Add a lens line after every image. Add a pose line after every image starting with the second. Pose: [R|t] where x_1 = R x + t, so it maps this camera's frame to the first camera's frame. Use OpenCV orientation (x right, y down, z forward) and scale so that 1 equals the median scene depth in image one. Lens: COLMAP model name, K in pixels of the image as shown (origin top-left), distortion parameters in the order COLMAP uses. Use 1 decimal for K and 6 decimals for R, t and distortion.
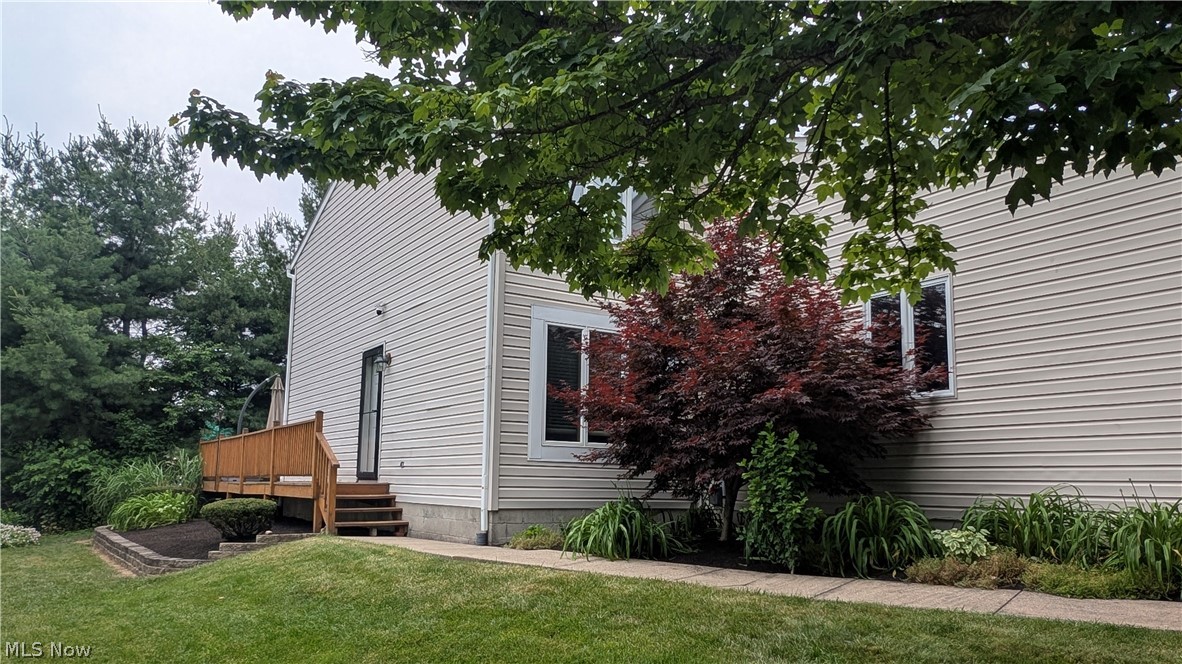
lens RADIAL K [[865.8, 0, 594.6], [0, 865.8, 337.4], [0, 0, 1]] dist [0.003779, -0.001384]
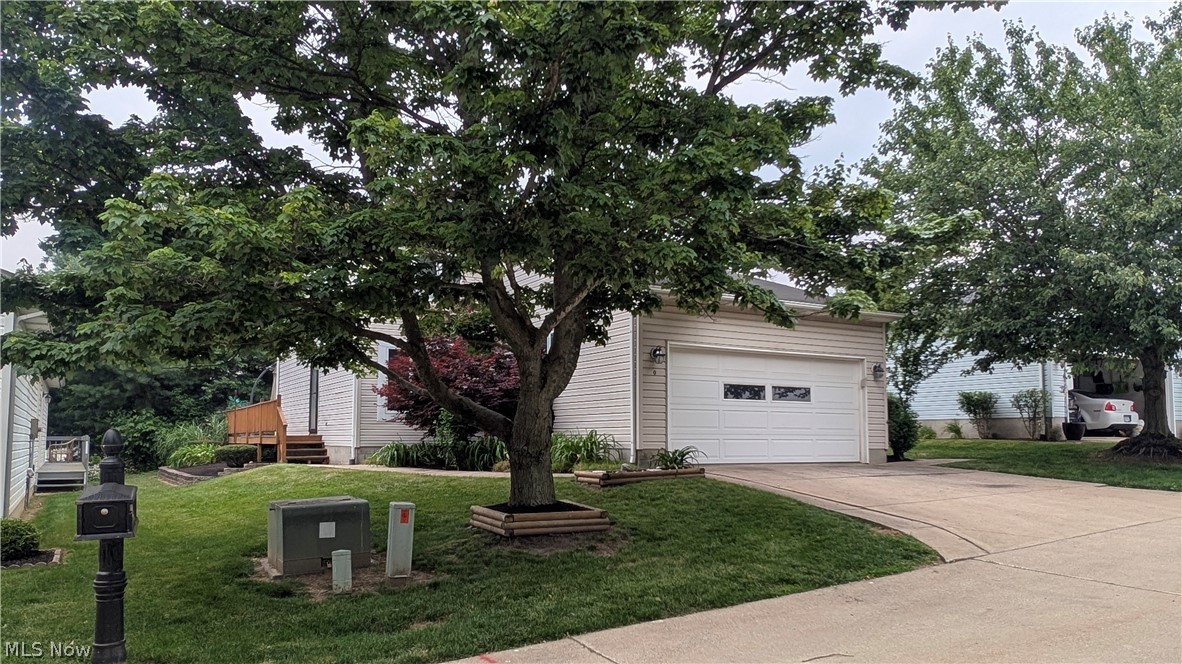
lens RADIAL K [[865.8, 0, 588.0], [0, 865.8, 330.4], [0, 0, 1]] dist [0.003779, -0.001384]
pose [[0.998018, -0.021089, -0.059293, 0.246722], [0.023669, 0.998788, 0.043146, -0.063208], [0.058312, -0.044464, 0.997308, -0.422866]]
